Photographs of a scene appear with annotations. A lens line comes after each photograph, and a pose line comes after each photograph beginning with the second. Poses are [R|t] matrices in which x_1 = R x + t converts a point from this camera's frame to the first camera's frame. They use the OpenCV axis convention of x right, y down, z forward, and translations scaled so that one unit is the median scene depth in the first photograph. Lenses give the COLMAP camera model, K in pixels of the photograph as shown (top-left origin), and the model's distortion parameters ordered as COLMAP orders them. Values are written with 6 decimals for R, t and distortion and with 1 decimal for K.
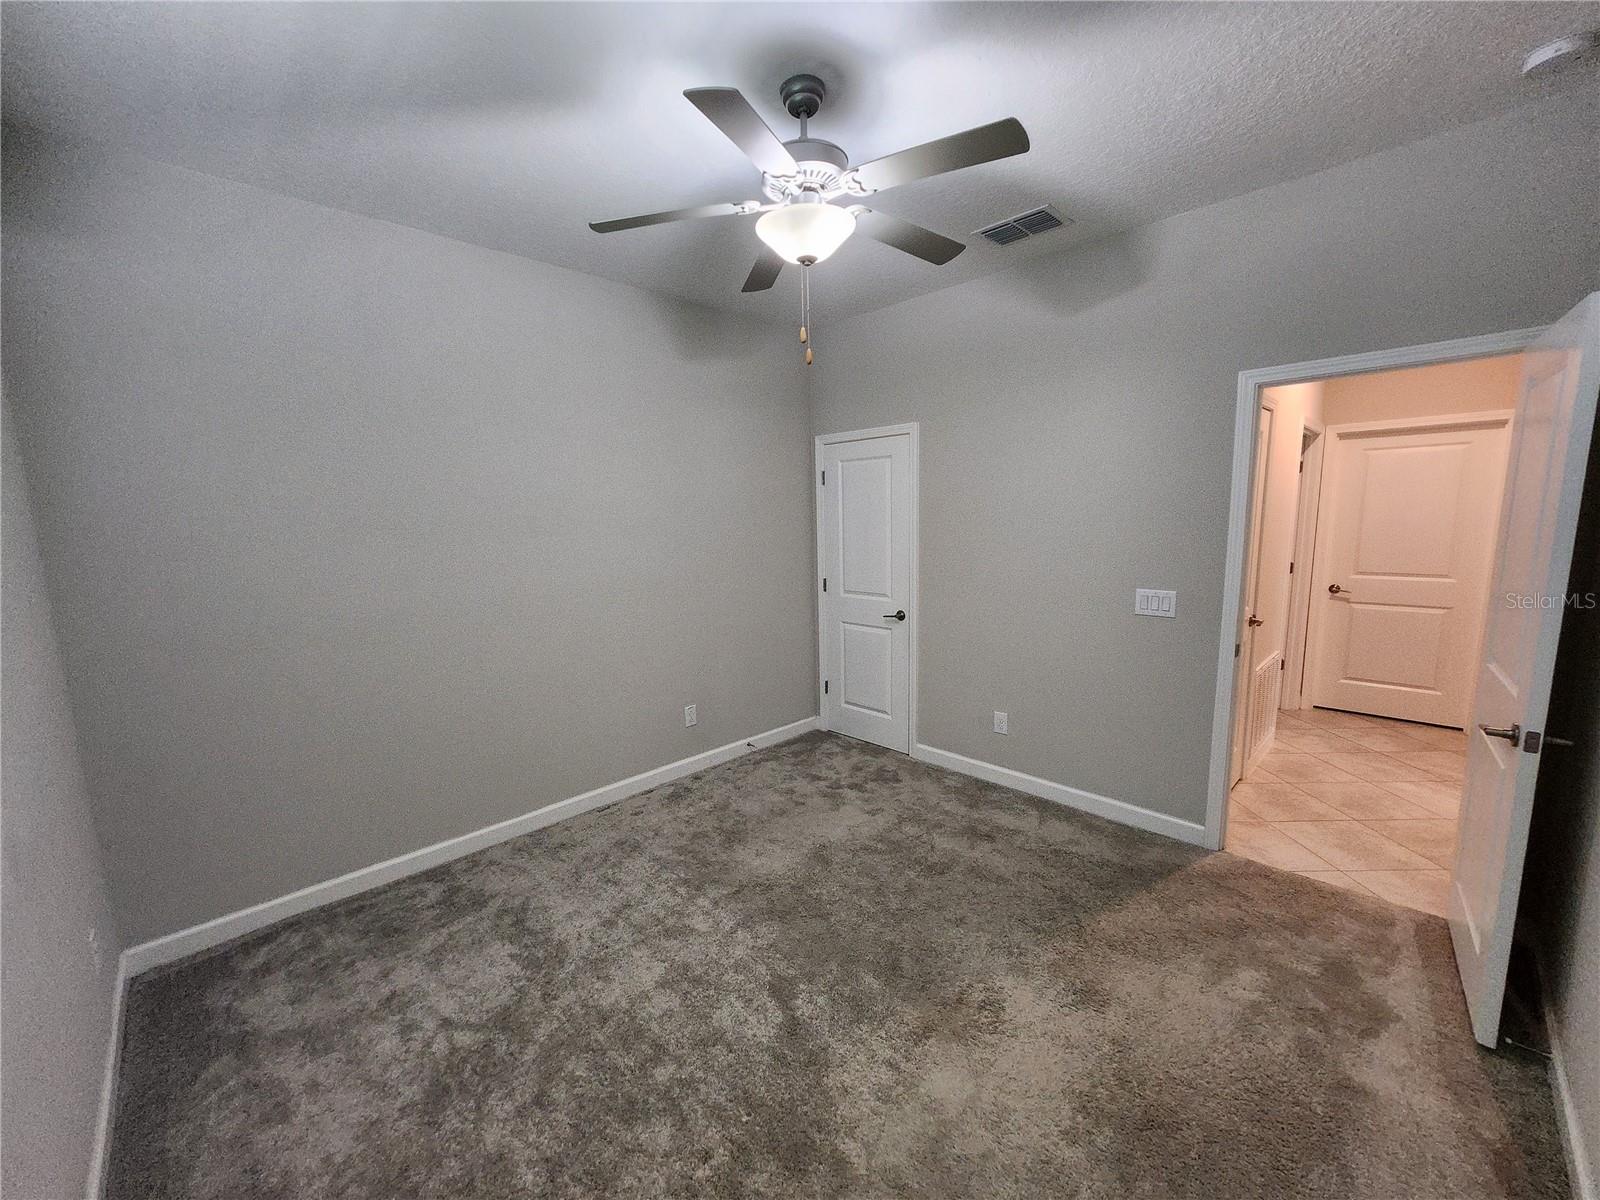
lens RADIAL K [[628.6, 0, 800.0], [0, 628.6, 600.0], [0, 0, 1]] dist [-0.002204, 0.003137]
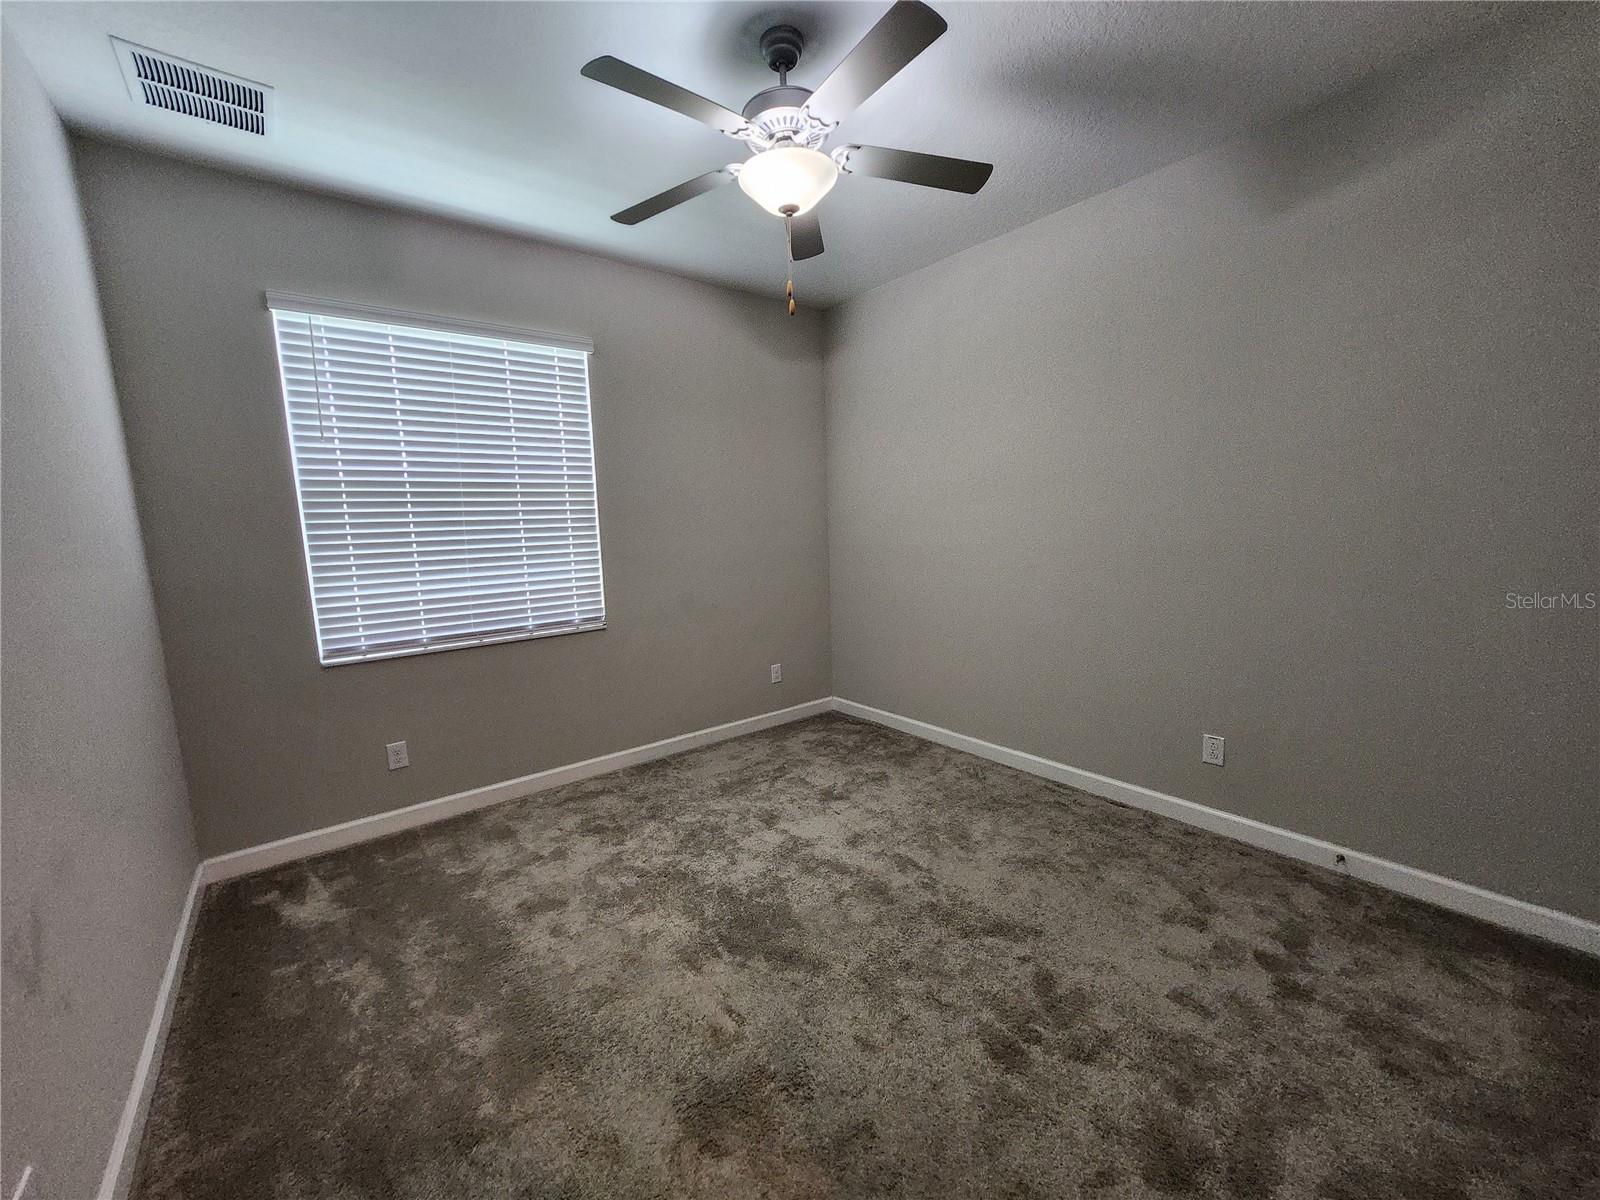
lens RADIAL K [[637.2, 0, 789.7], [0, 637.2, 603.2], [0, 0, 1]] dist [0.000065, 0.002641]
pose [[-0.121745, 0.155168, -0.980358, 0.649217], [-0.091631, 0.981730, 0.166765, -0.061618], [0.988323, 0.110134, -0.105303, 0.683119]]
